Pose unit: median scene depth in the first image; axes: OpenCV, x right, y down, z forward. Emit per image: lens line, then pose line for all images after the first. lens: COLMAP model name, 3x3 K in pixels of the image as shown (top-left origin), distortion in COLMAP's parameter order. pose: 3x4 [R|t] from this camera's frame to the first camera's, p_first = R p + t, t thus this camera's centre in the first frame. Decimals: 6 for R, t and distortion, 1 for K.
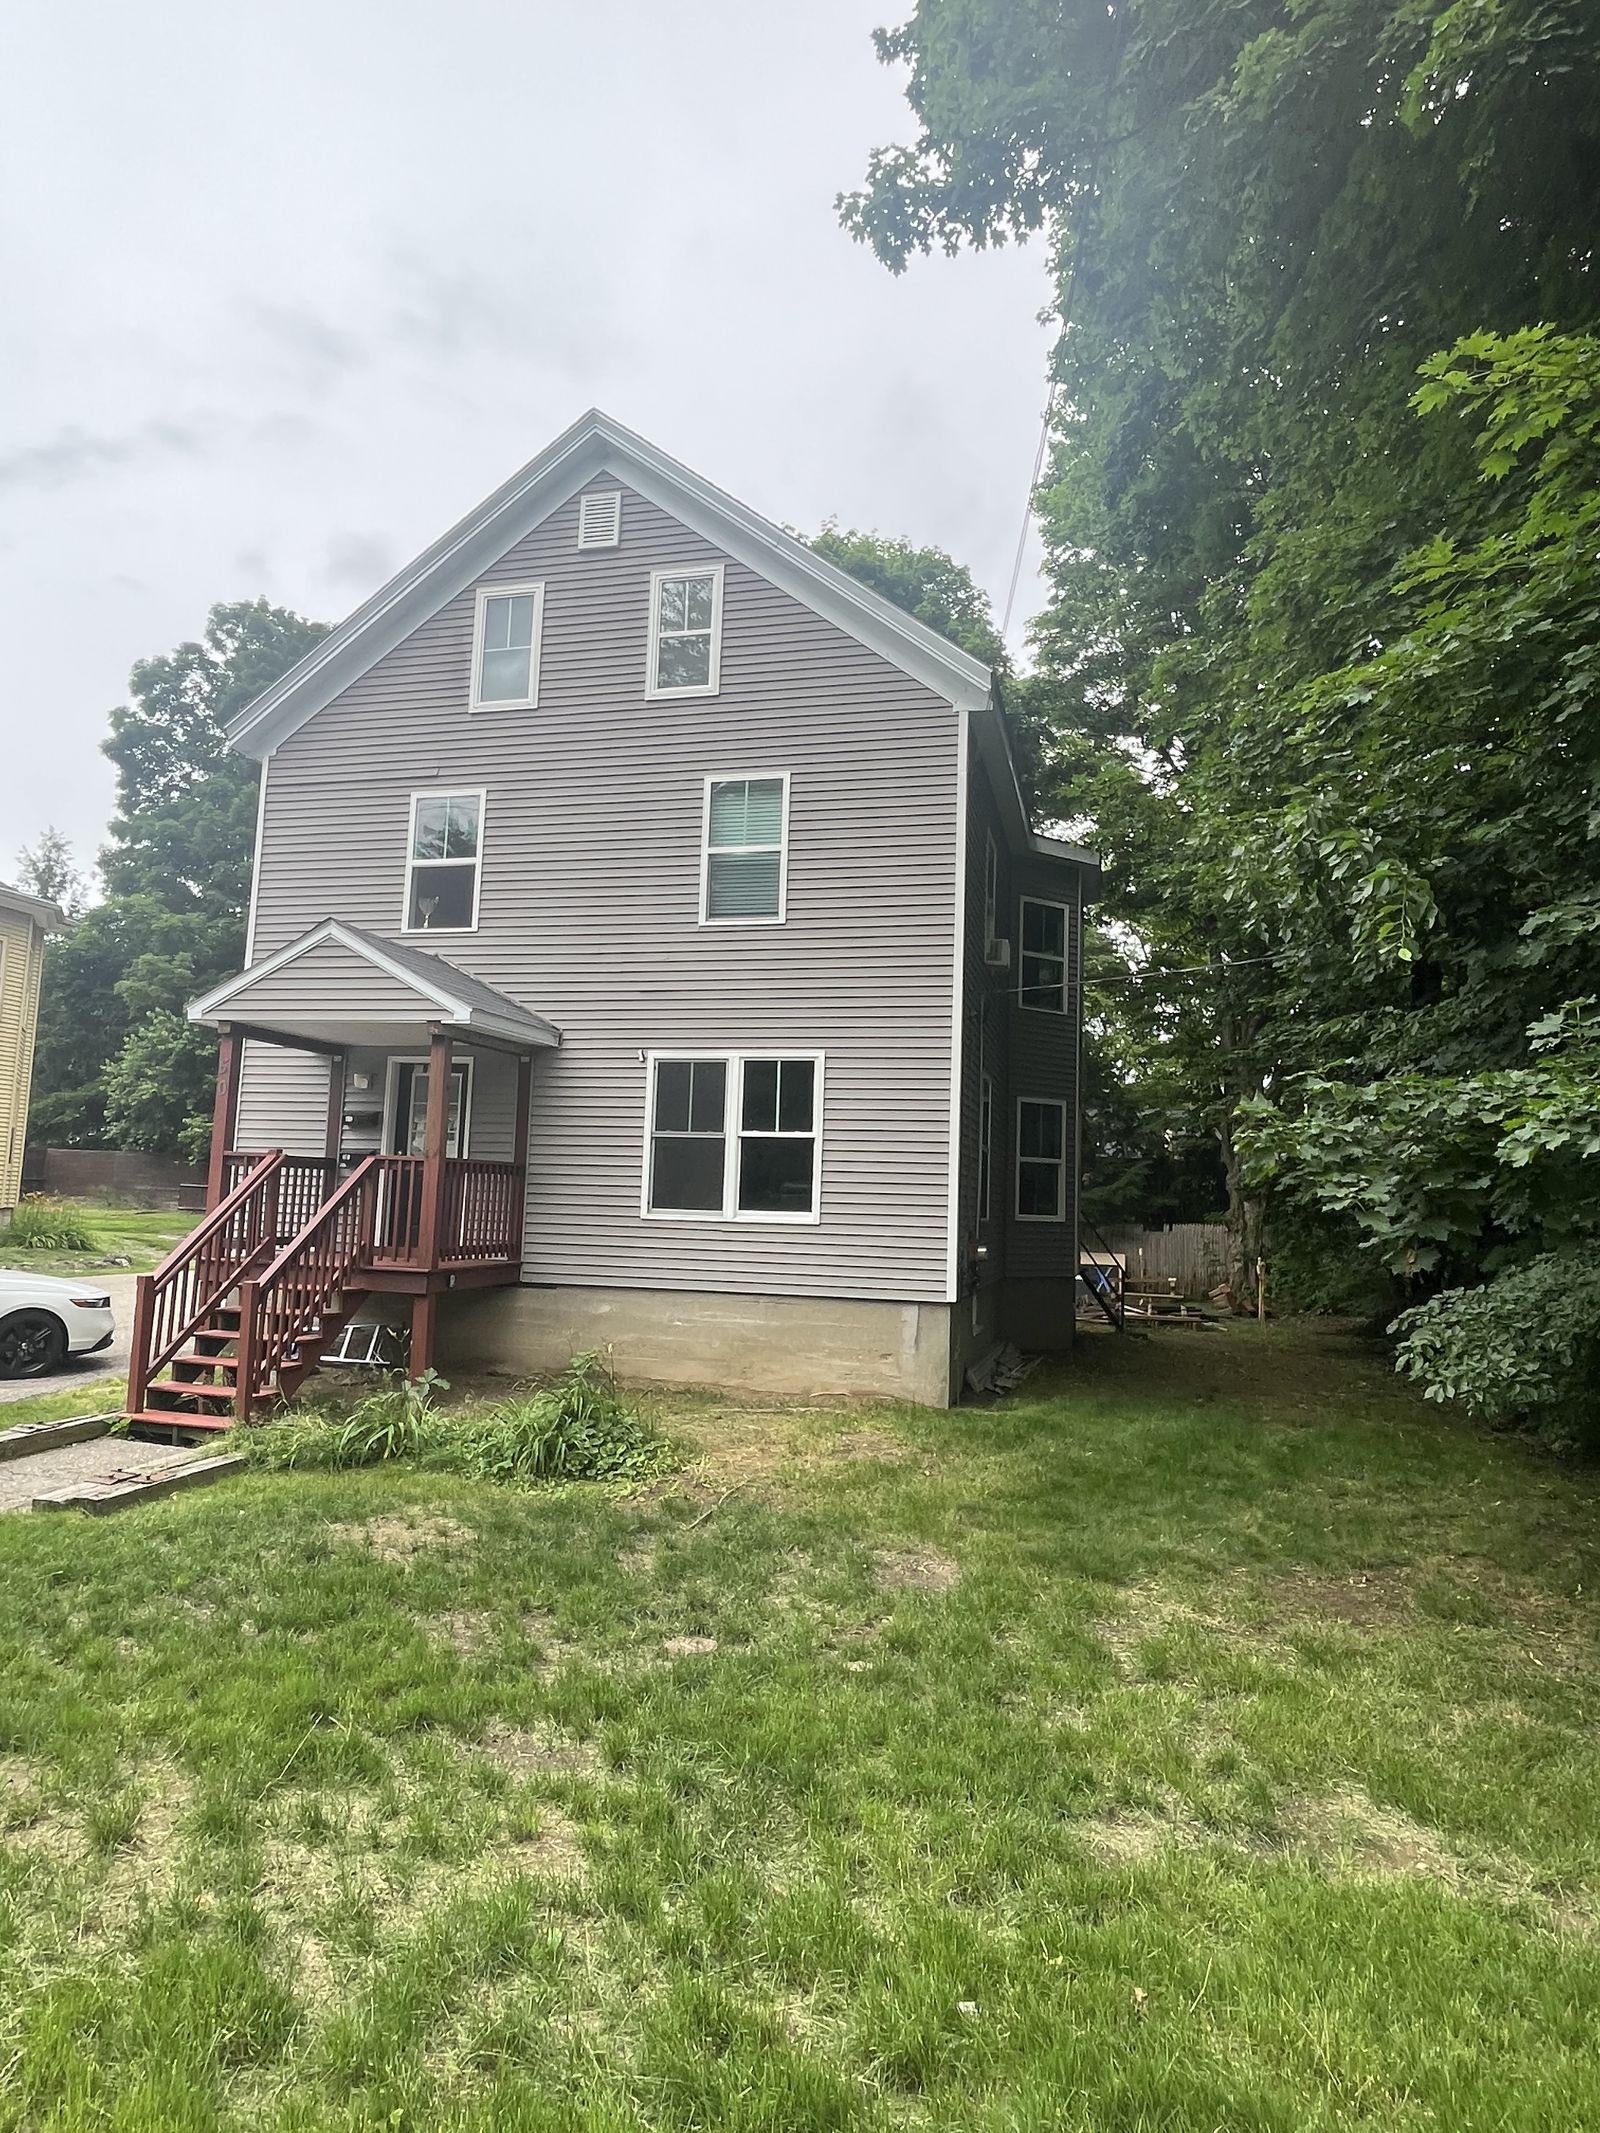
lens RADIAL K [[1230.2, 0, 797.7], [0, 1230.2, 1068.4], [0, 0, 1]] dist [0.004212, 0.001404]
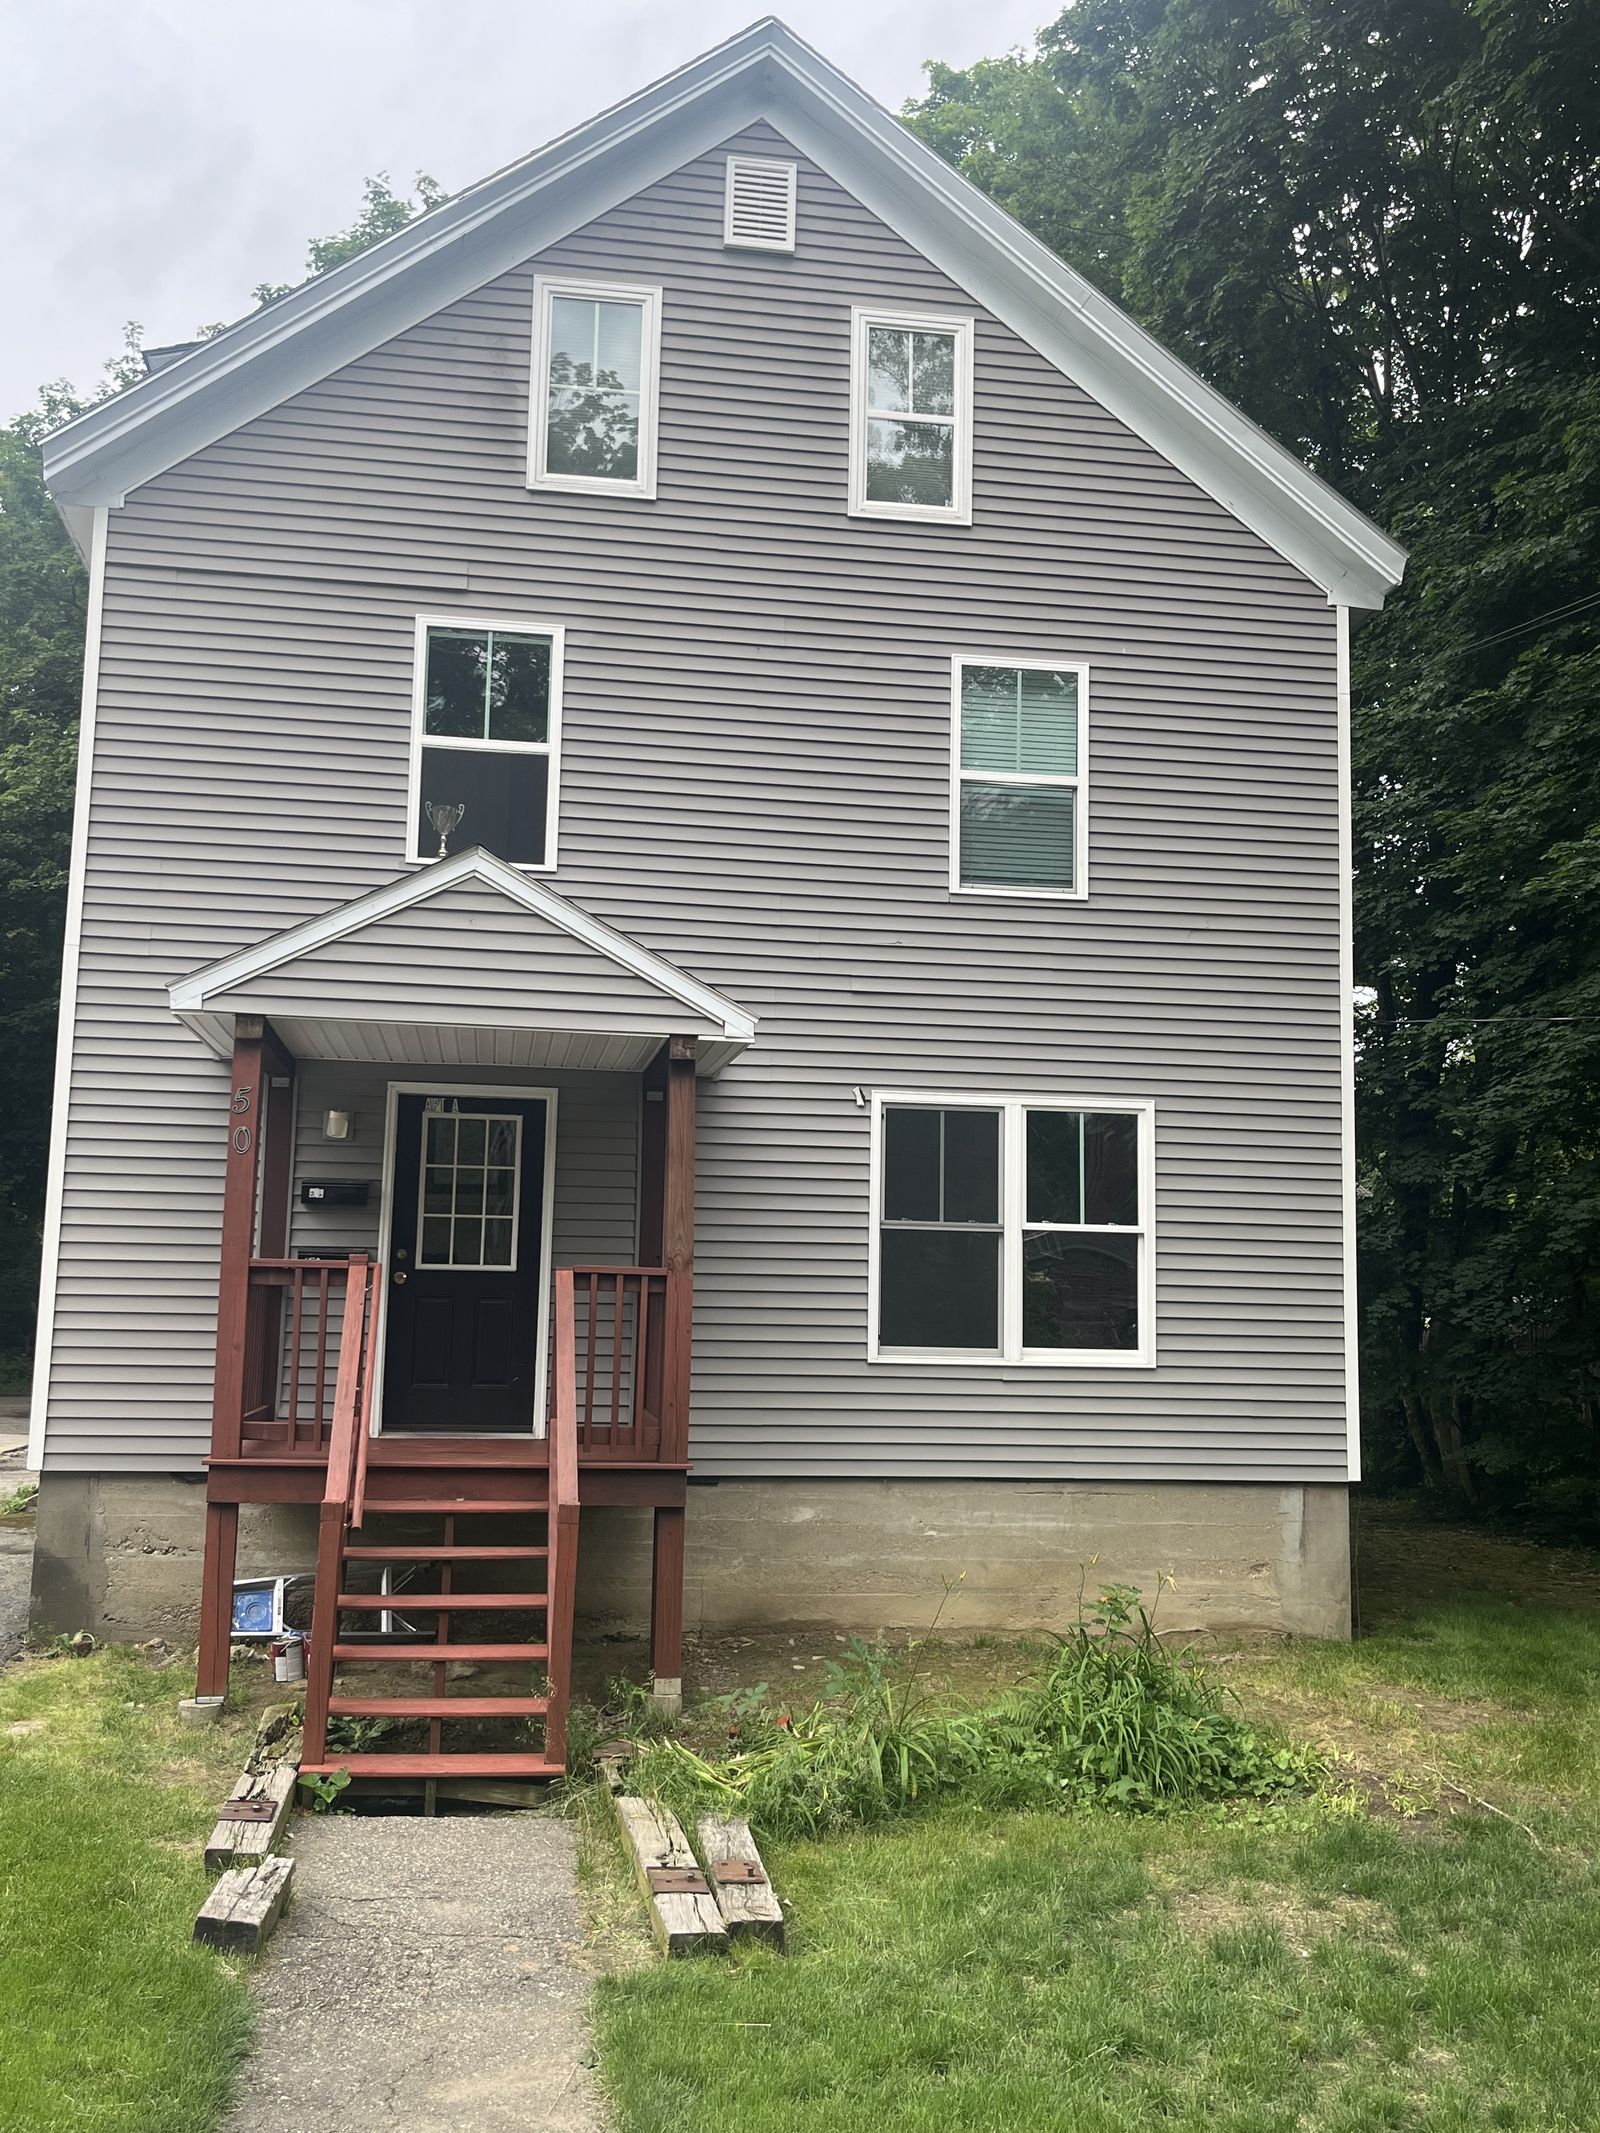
lens RADIAL K [[1935.3, 0, 801.8], [0, 1935.3, 1069.8], [0, 0, 1]] dist [0.053979, 0.000000]
pose [[0.924655, 0.037338, 0.378972, -0.523680], [-0.033123, 0.999296, -0.017639, -0.005998], [-0.379364, 0.003758, 0.925240, 0.117790]]
